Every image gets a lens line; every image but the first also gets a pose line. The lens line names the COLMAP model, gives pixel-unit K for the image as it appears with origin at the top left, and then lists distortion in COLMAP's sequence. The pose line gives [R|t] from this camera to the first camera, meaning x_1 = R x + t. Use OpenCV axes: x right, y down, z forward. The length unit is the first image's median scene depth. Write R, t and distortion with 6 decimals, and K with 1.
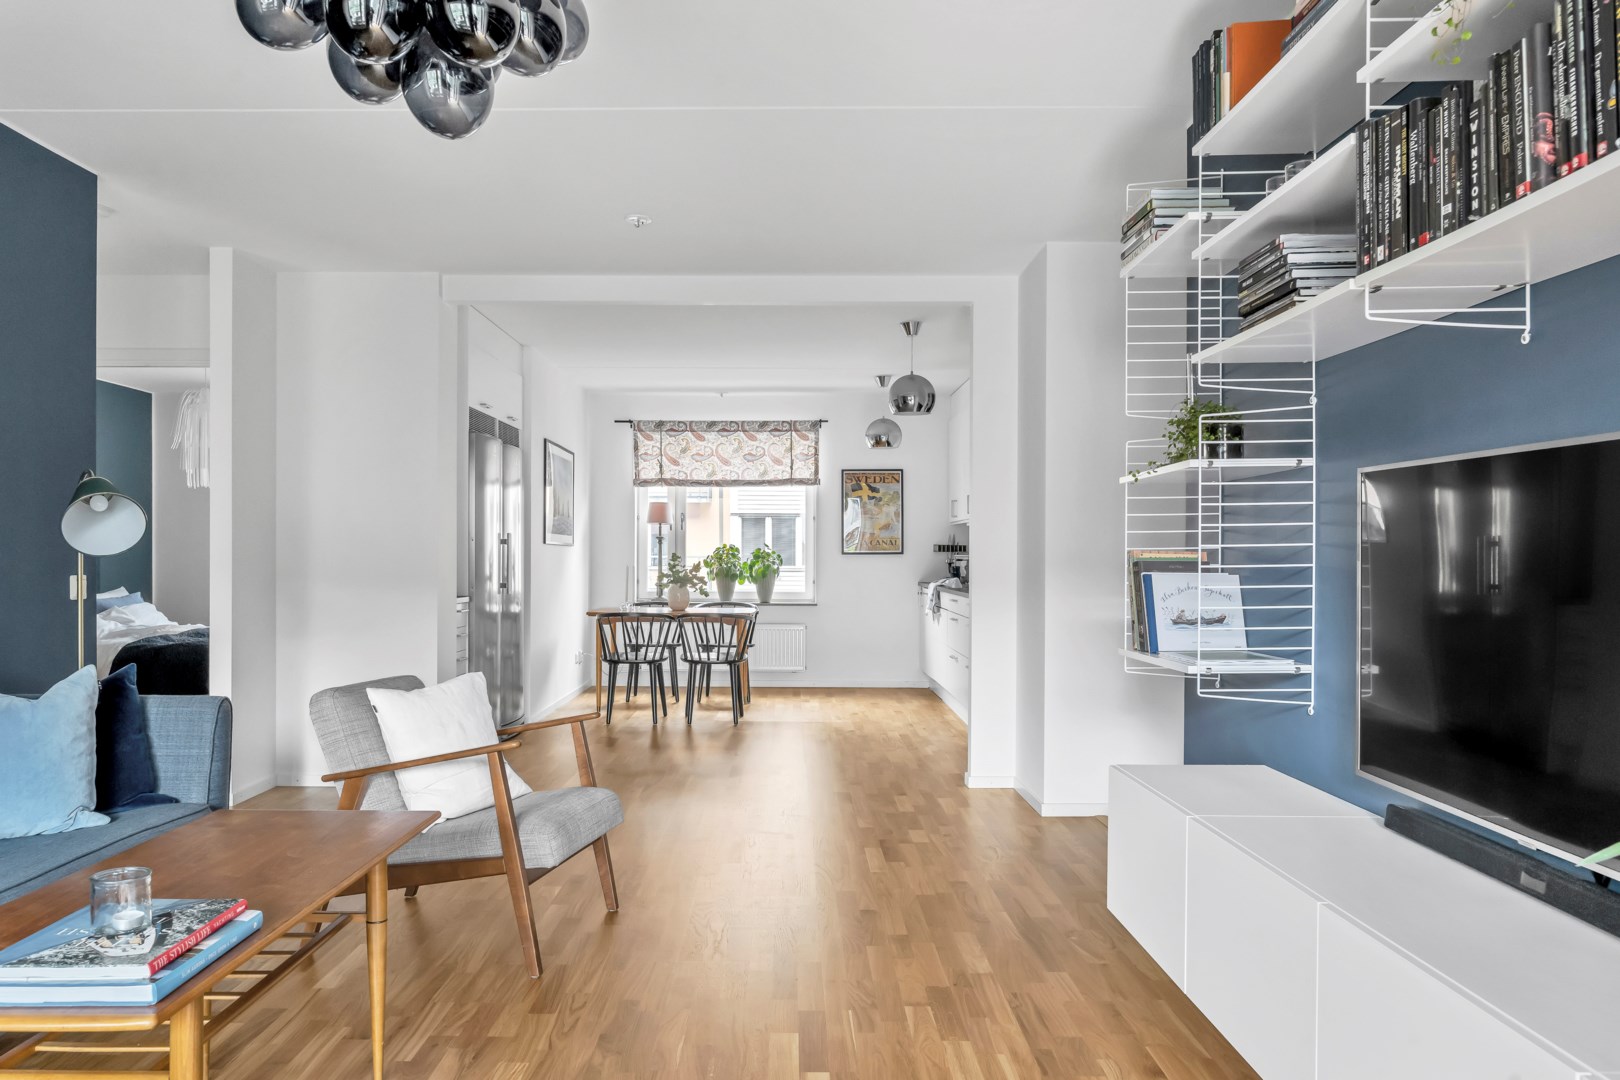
lens RADIAL K [[1095.8, 0, 806.3], [0, 1095.8, 584.8], [0, 0, 1]] dist [-0.001357, 0.005792]
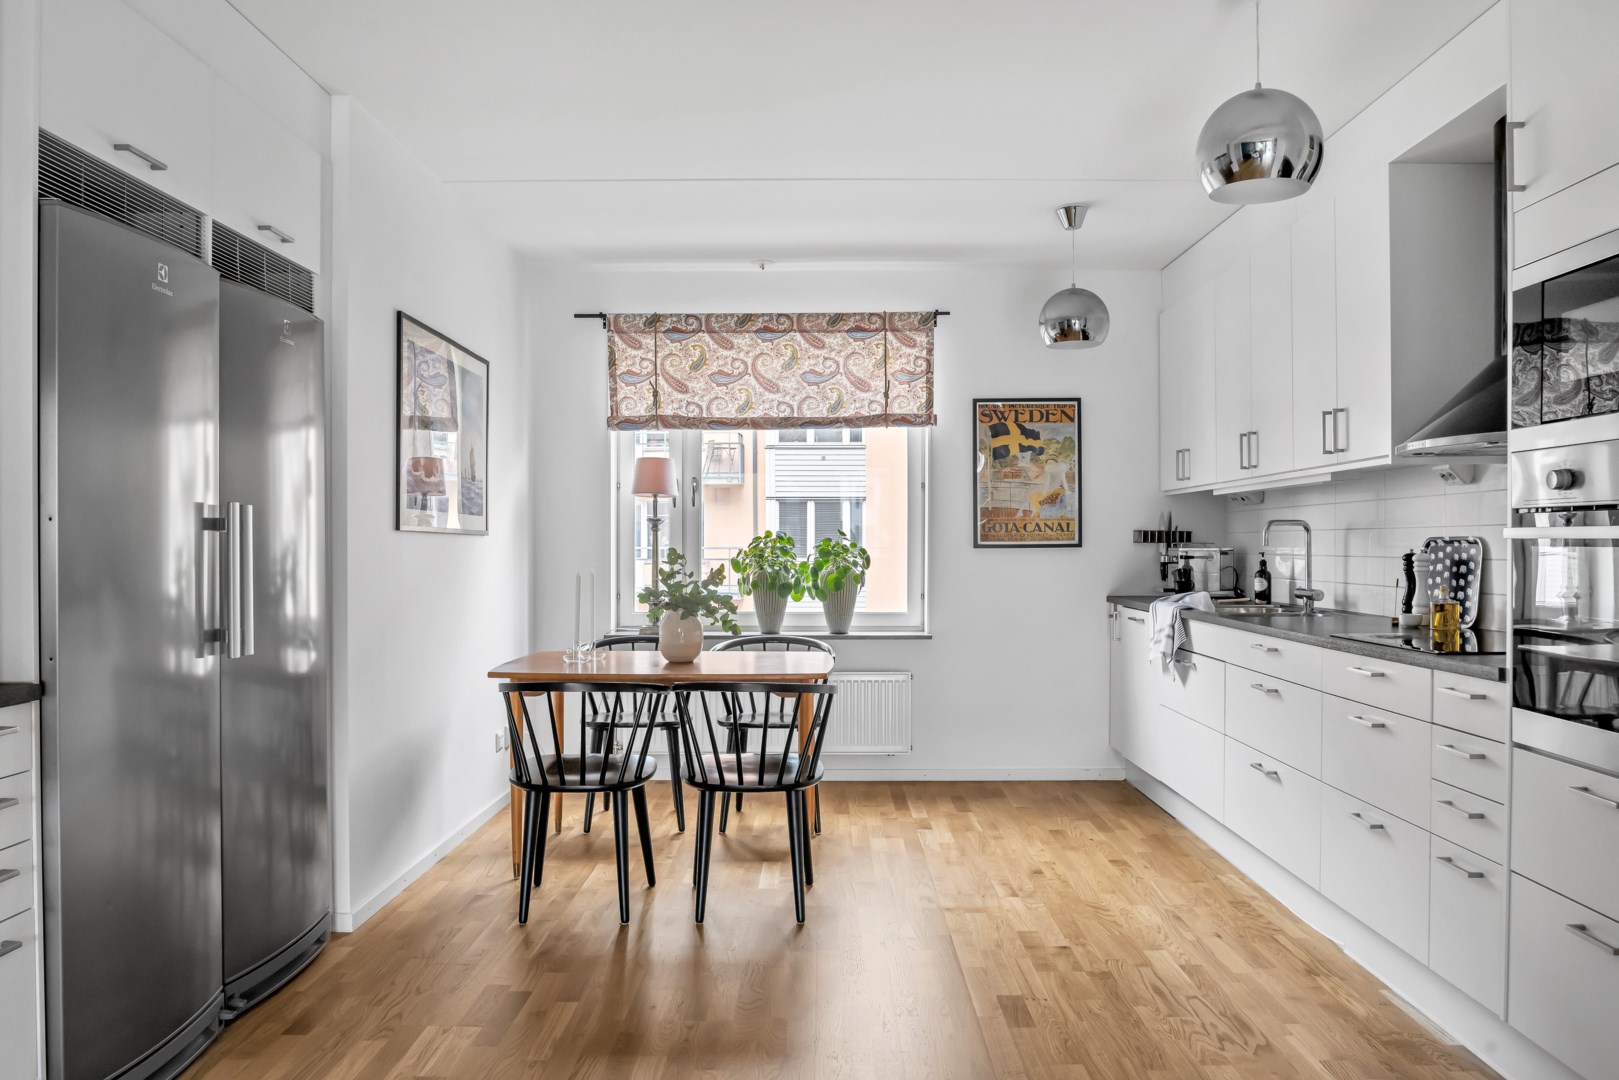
lens RADIAL K [[1145.0, 0, 788.6], [0, 1145.0, 558.9], [0, 0, 1]] dist [0.001436, 0.004575]
pose [[0.998888, -0.004083, -0.046958, -0.036693], [0.003379, 0.999881, -0.015045, -0.013966], [0.047014, 0.014870, 0.998784, 0.413068]]
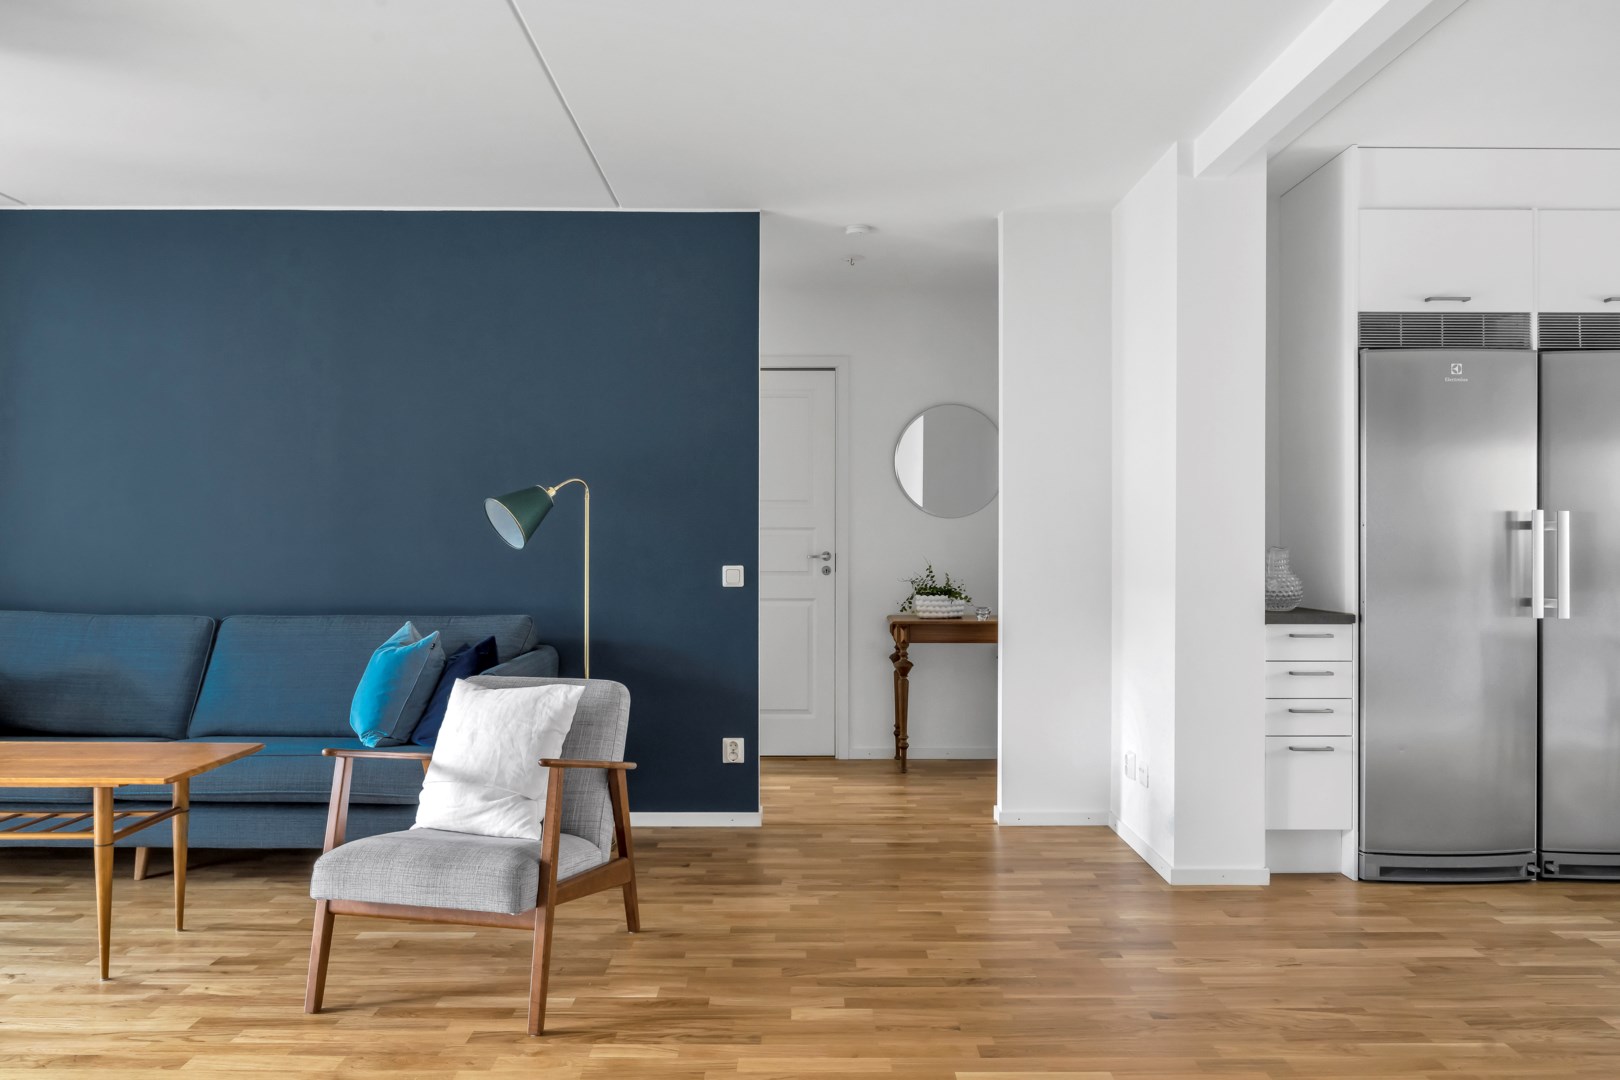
lens RADIAL K [[1145.7, 0, 816.8], [0, 1145.7, 554.5], [0, 0, 1]] dist [0.001436, 0.004575]
pose [[-0.024874, 0.005951, -0.999673, 0.221912], [-0.024681, 0.999674, 0.006565, -0.013082], [0.999386, 0.024836, -0.024719, 0.444648]]
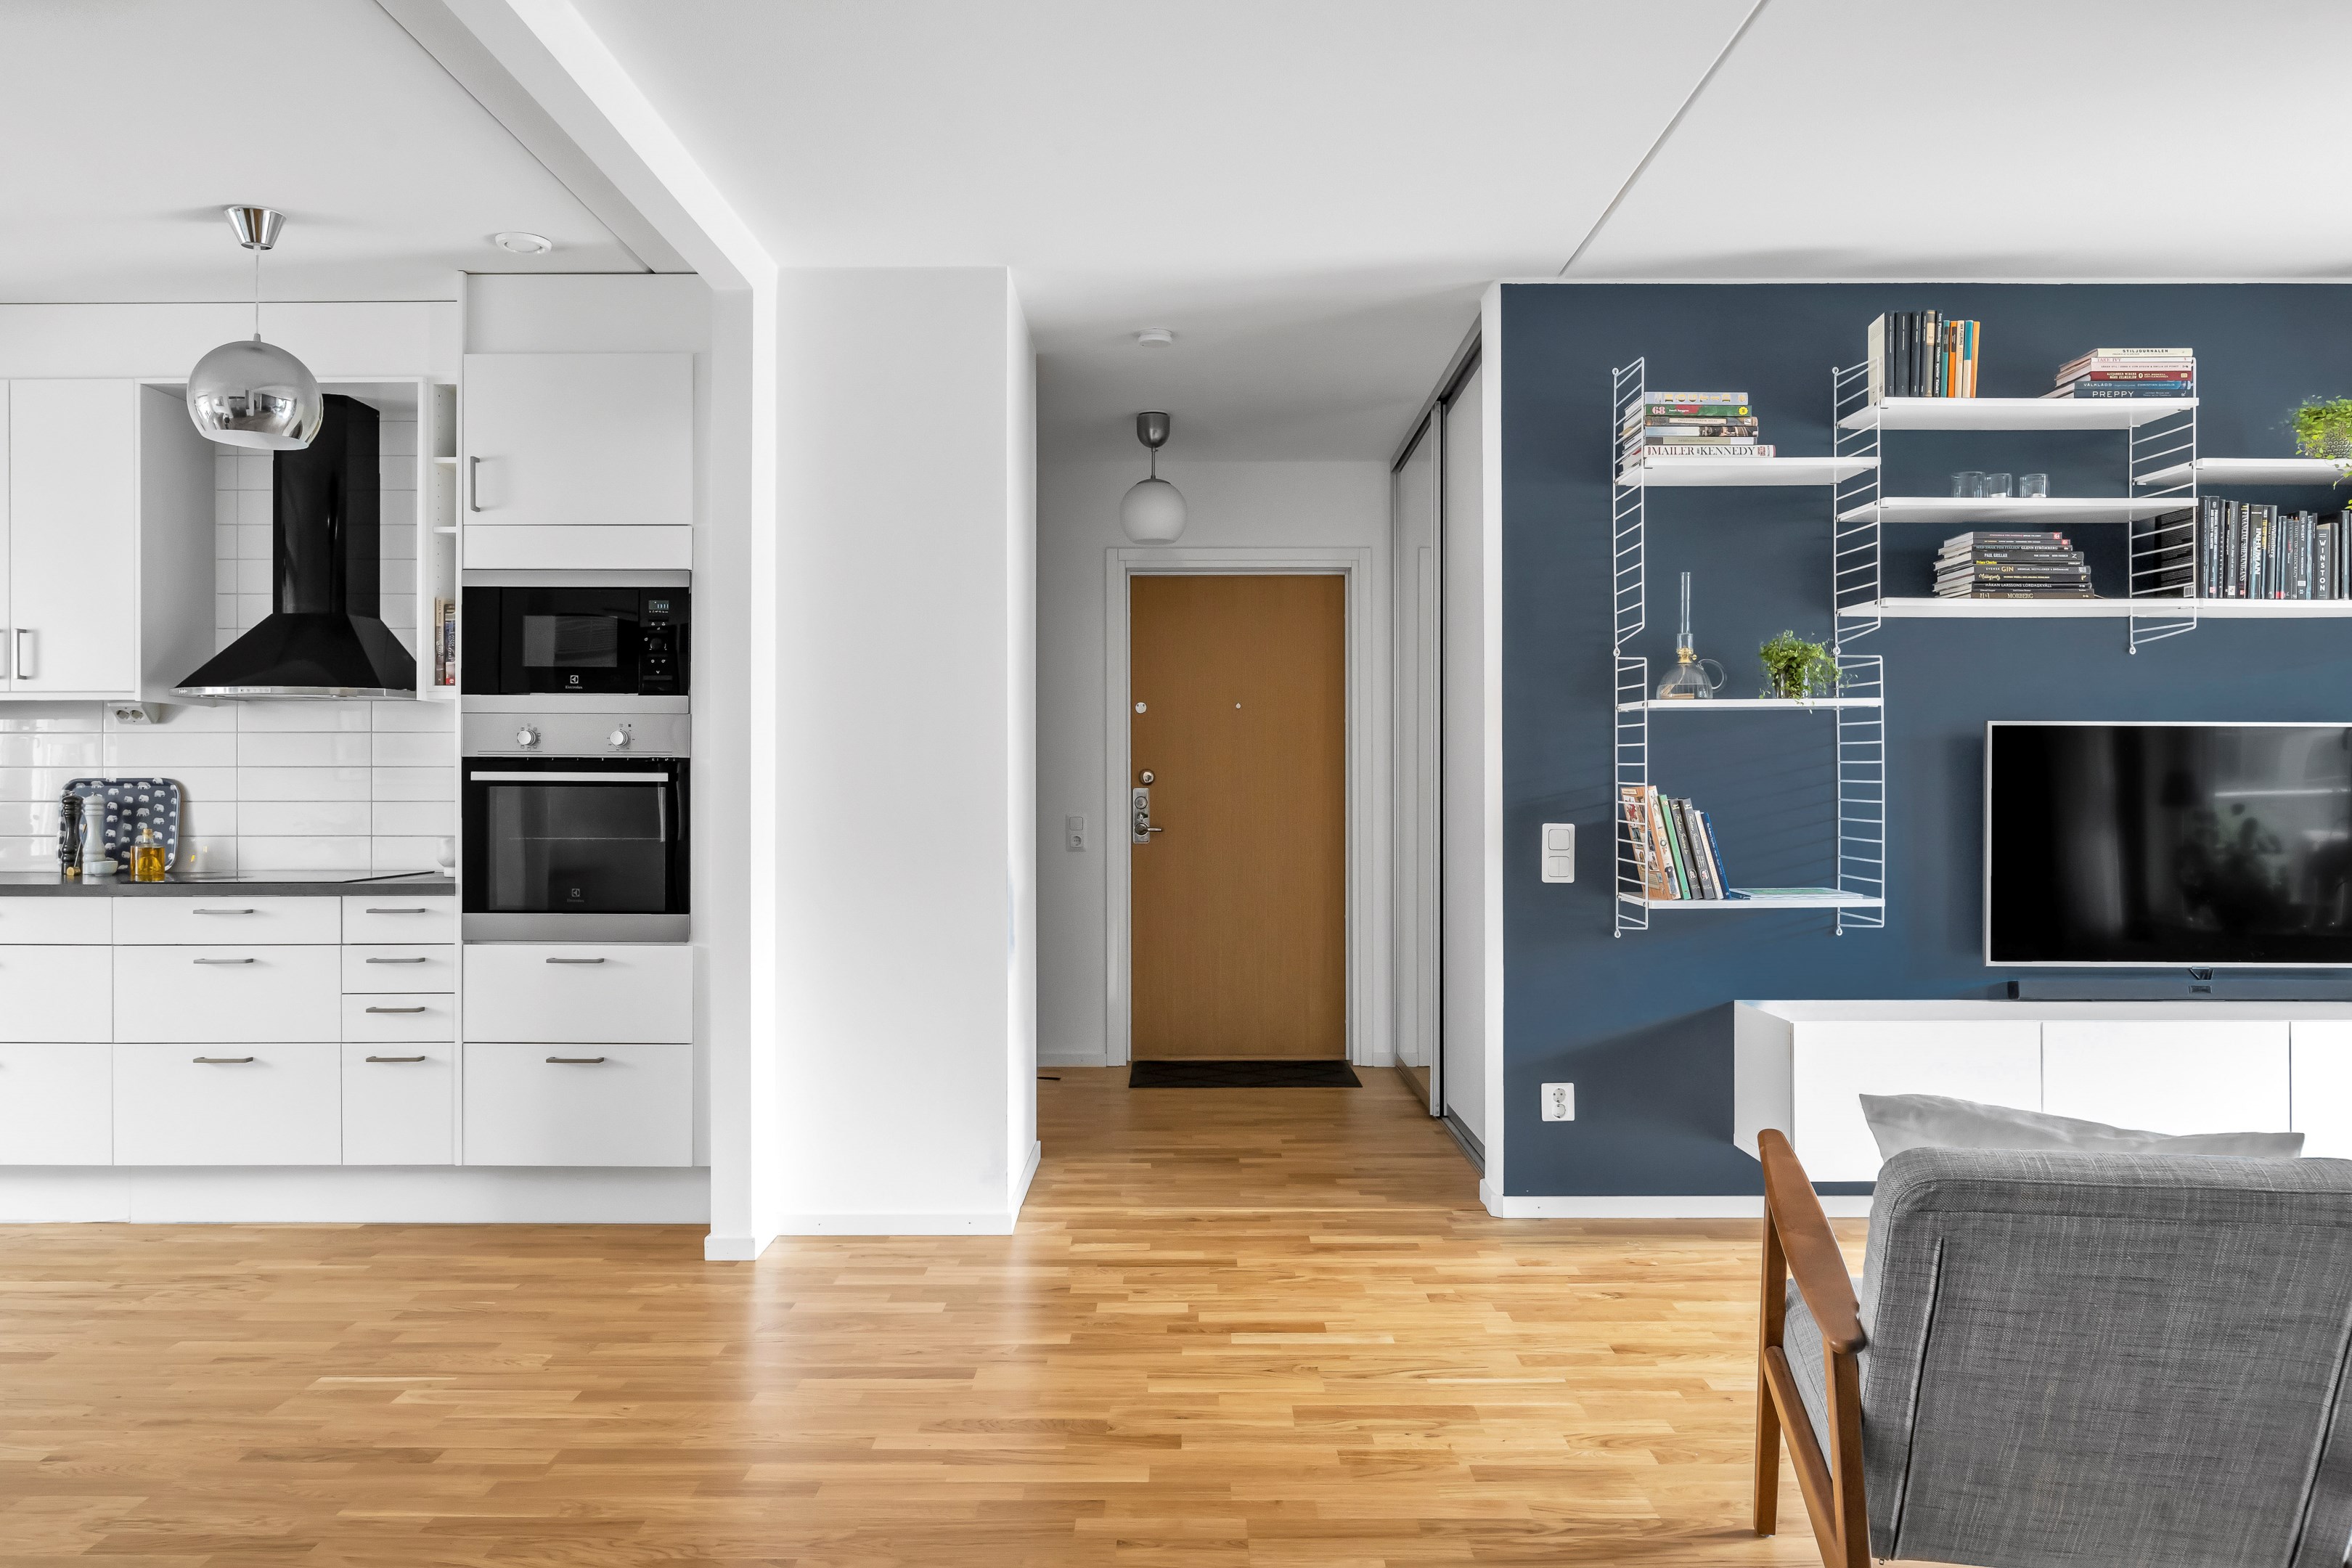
lens RADIAL K [[1591.0, 0, 1207.1], [0, 1591.0, 781.0], [0, 0, 1]] dist [-0.001357, 0.005792]
pose [[0.025806, 0.004993, 0.999655, -0.334036], [0.024419, 0.999686, -0.005623, -0.014211], [-0.999369, 0.024556, 0.025676, 0.452423]]
